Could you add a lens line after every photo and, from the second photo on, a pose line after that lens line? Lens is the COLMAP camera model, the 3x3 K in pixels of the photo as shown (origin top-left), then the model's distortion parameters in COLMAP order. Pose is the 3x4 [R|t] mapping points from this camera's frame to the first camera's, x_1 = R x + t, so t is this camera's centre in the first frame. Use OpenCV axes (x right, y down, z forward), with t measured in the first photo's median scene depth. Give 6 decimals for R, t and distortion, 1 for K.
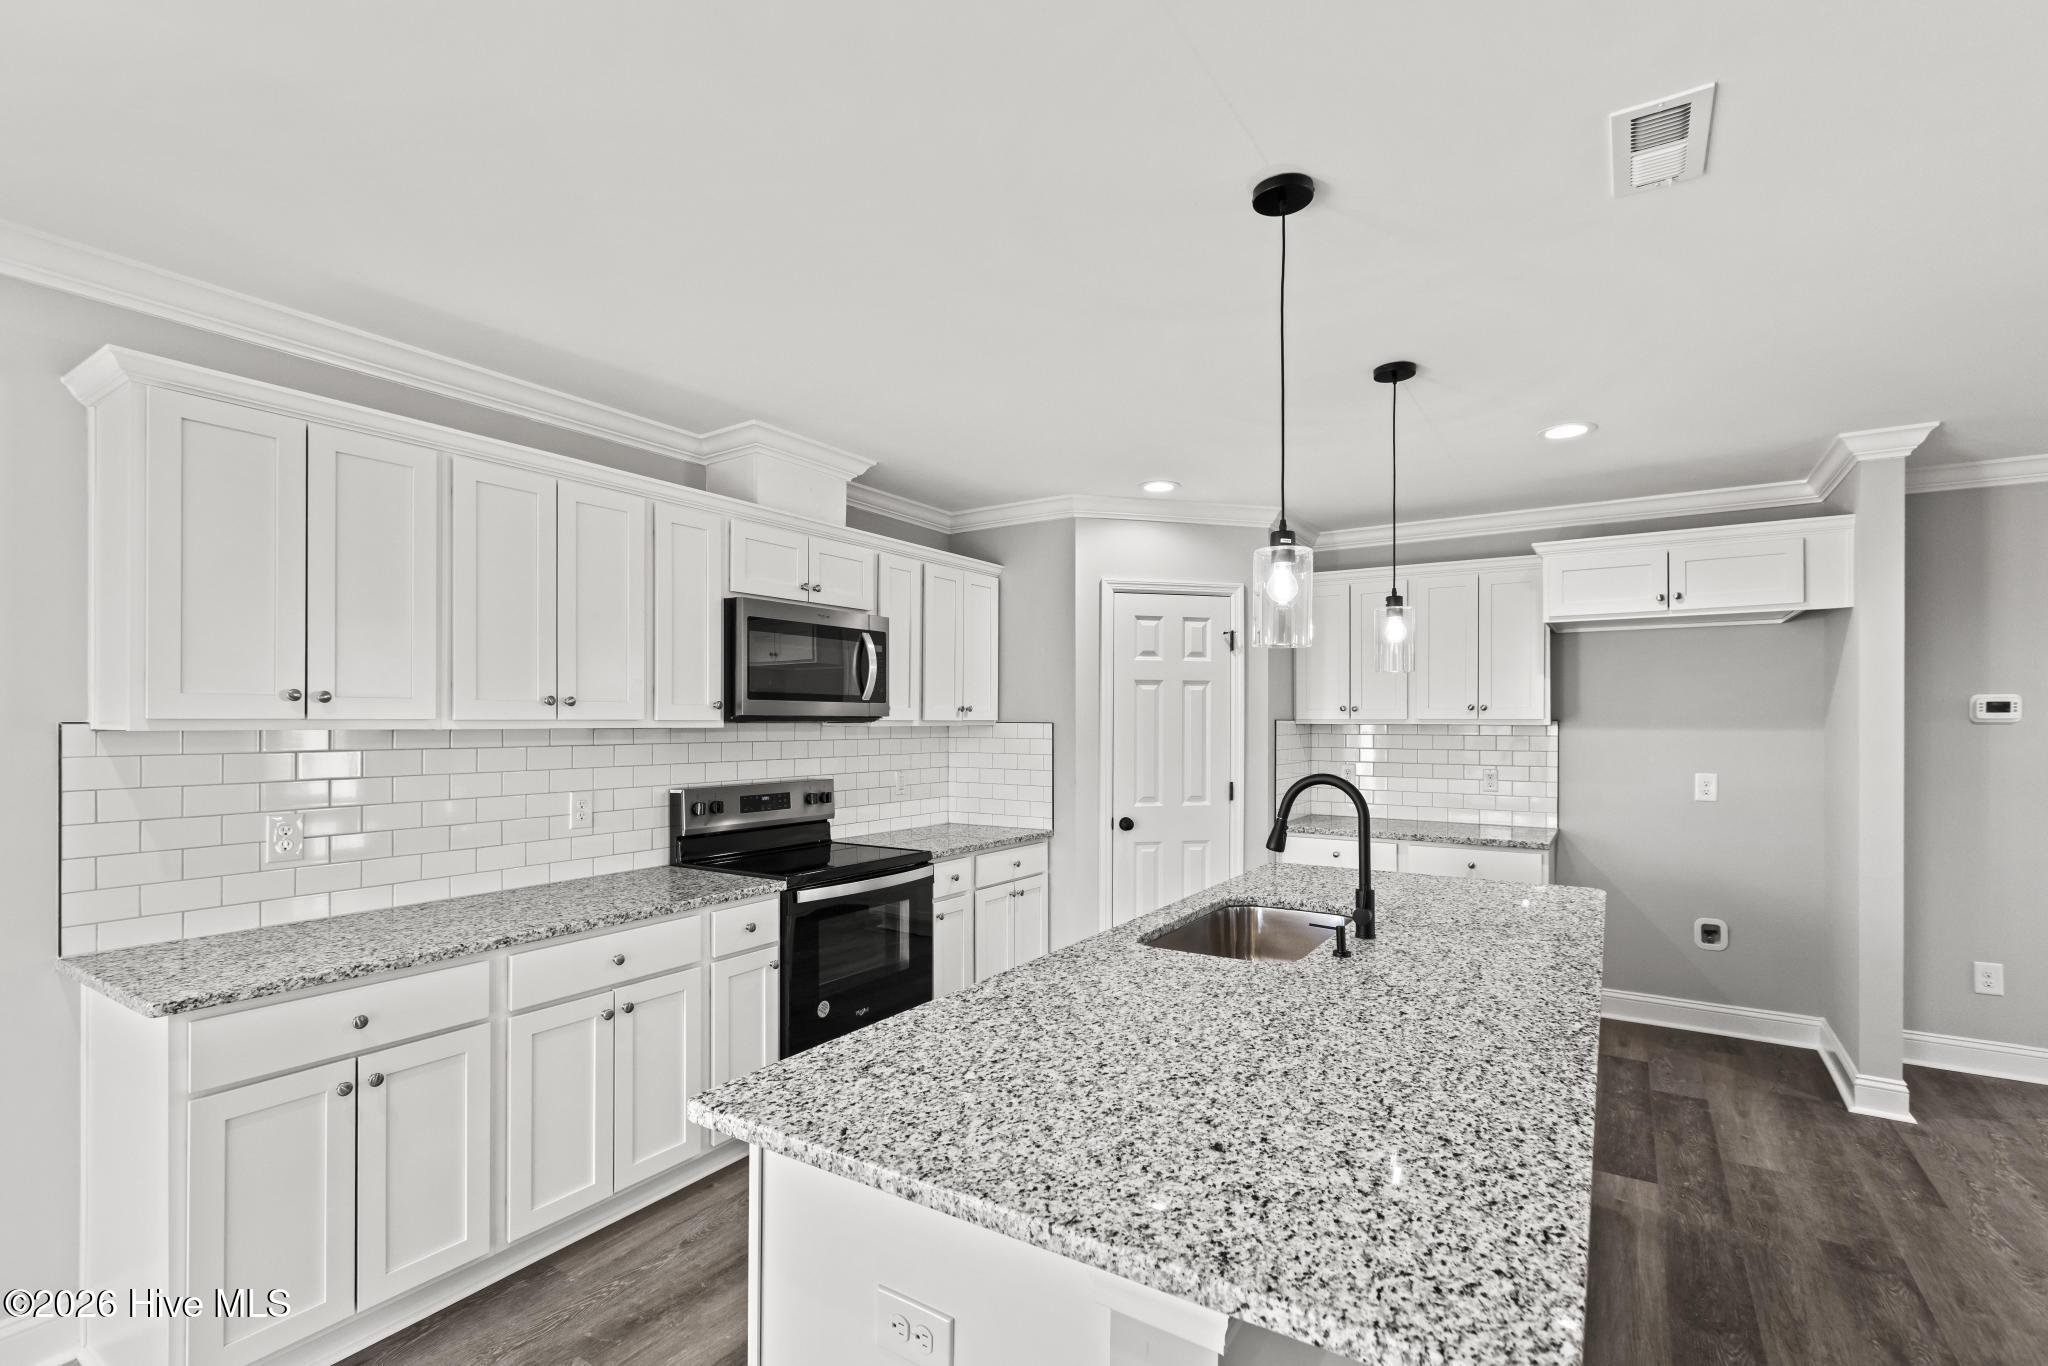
lens RADIAL K [[925.6, 0, 1034.3], [0, 925.6, 721.2], [0, 0, 1]] dist [0.003776, 0.000388]
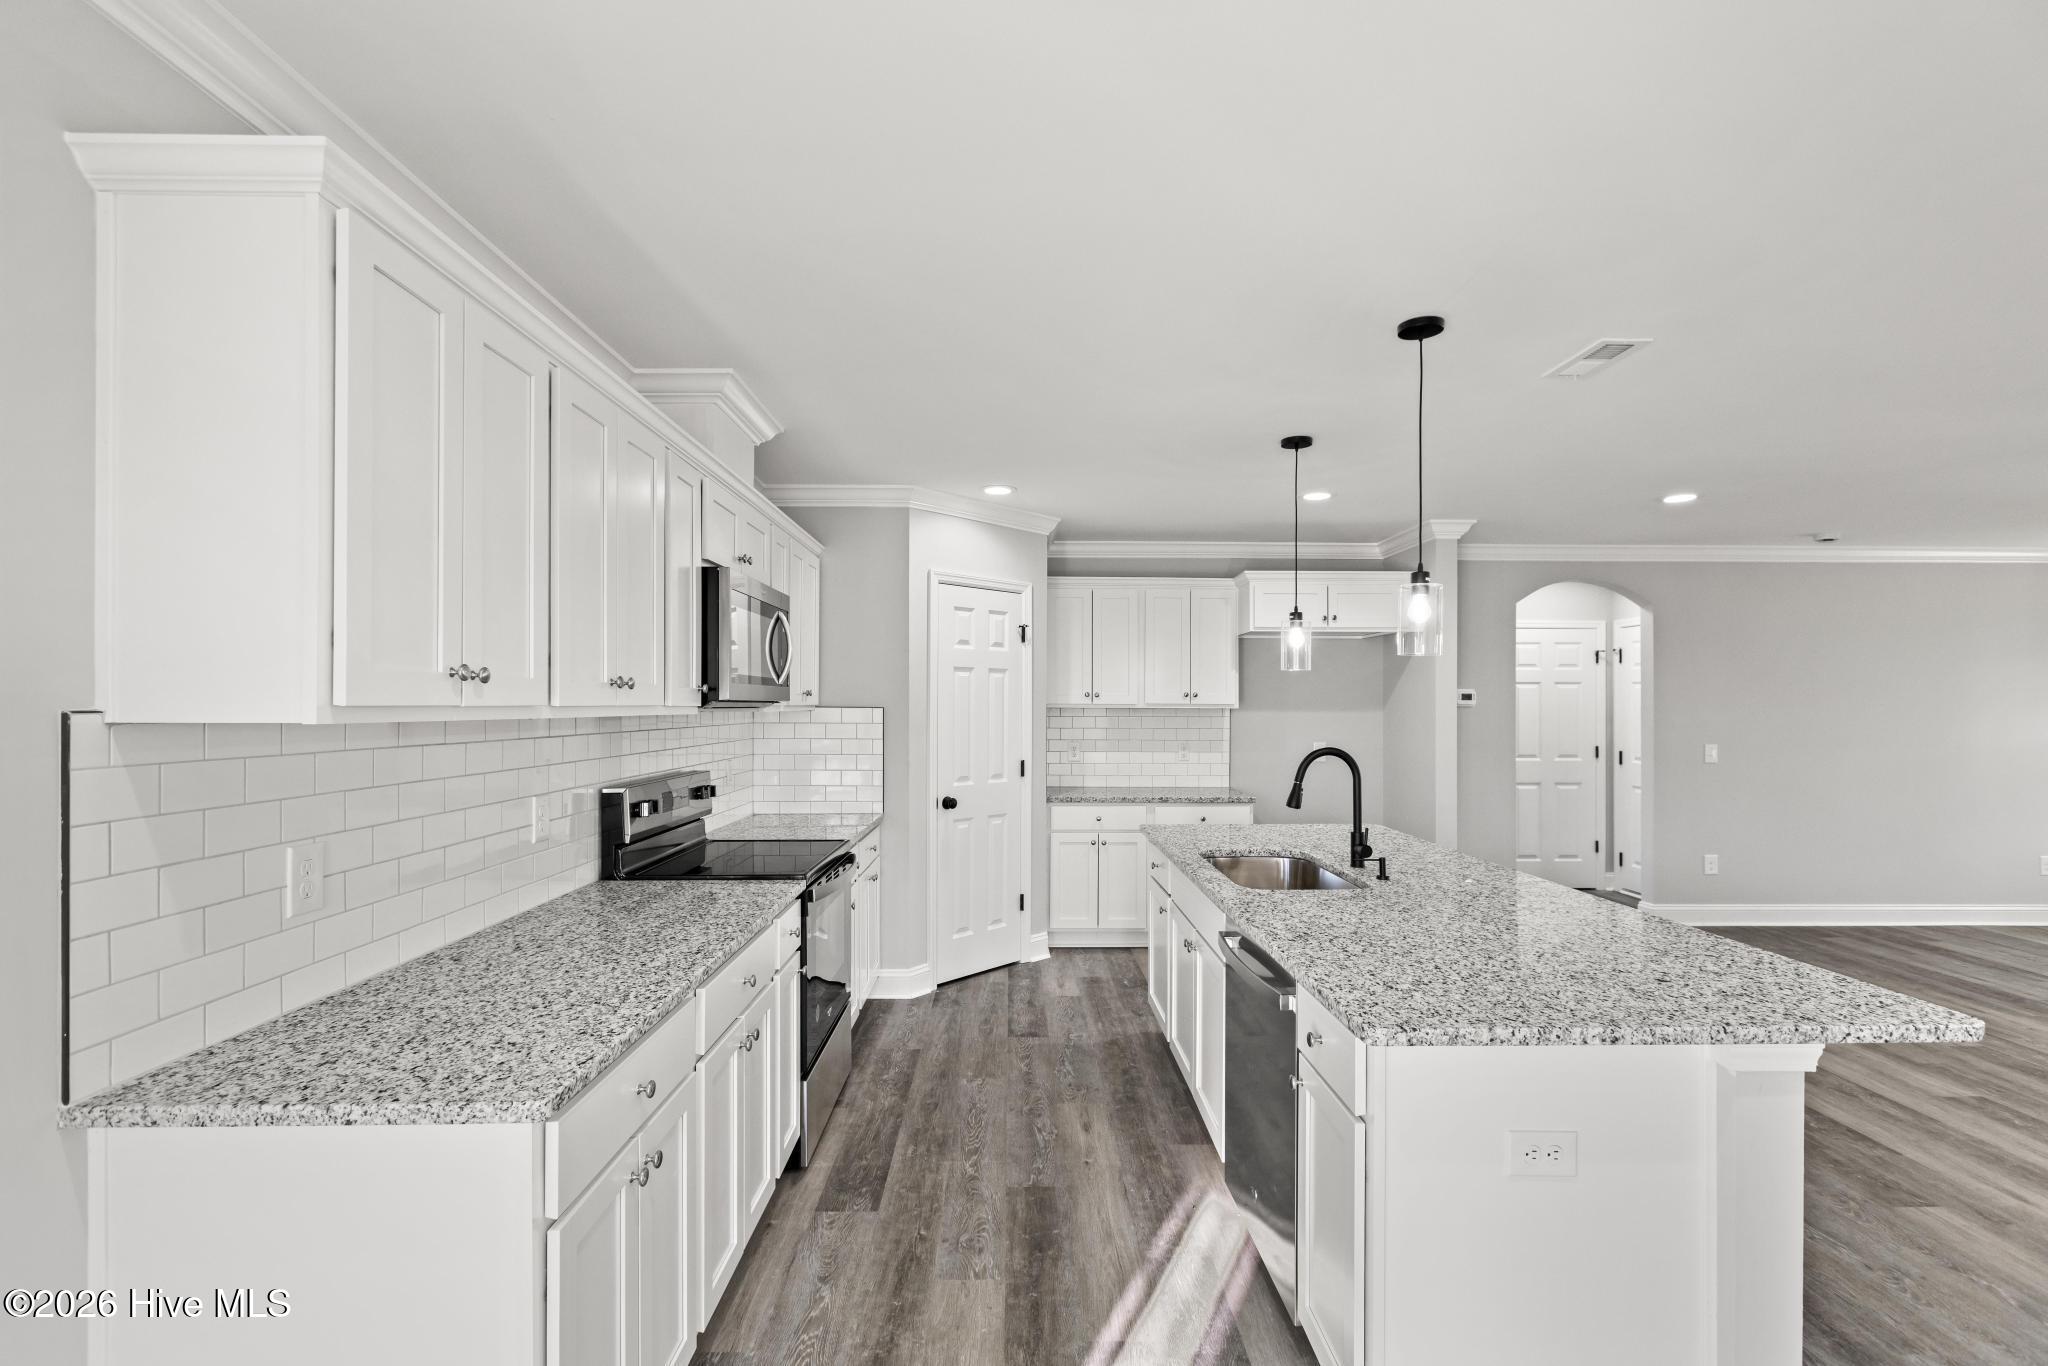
lens RADIAL K [[918.2, 0, 1031.0], [0, 918.2, 708.5], [0, 0, 1]] dist [-0.000275, -0.000493]
pose [[0.831827, -0.001510, 0.555033, -0.591106], [-0.001317, 0.999988, 0.004694, -0.002788], [-0.555033, -0.004636, 0.831815, 0.113754]]
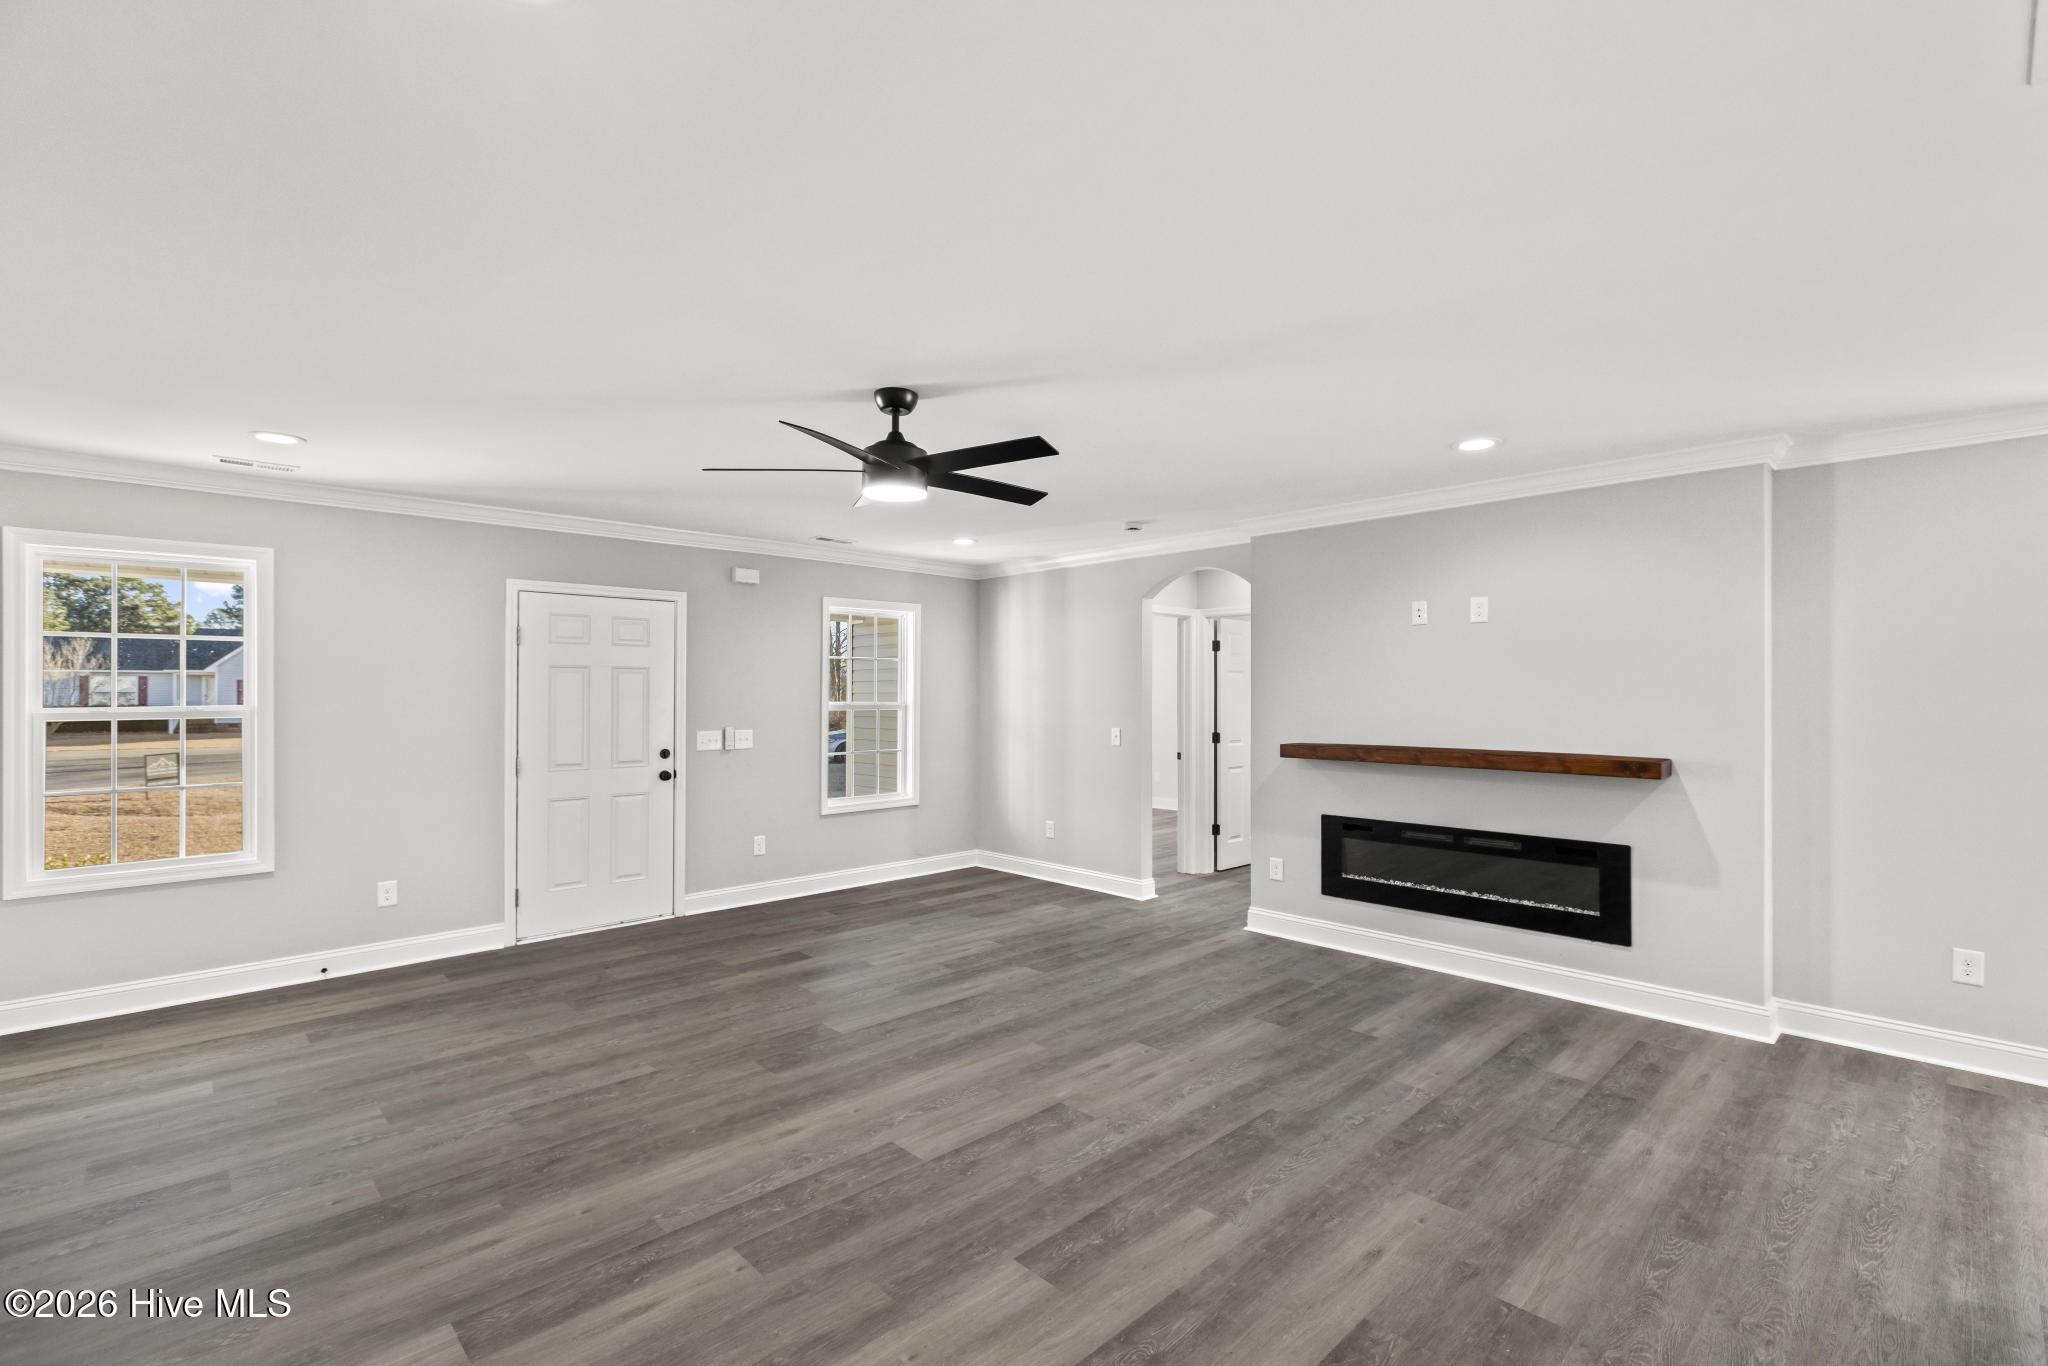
lens RADIAL K [[915.7, 0, 1036.7], [0, 915.7, 690.4], [0, 0, 1]] dist [0.001661, 0.000212]
pose [[-0.973272, -0.002080, 0.229646, 0.798239], [-0.002765, 0.999993, -0.002661, -0.000404], [-0.229639, -0.003224, -0.973271, 1.142082]]
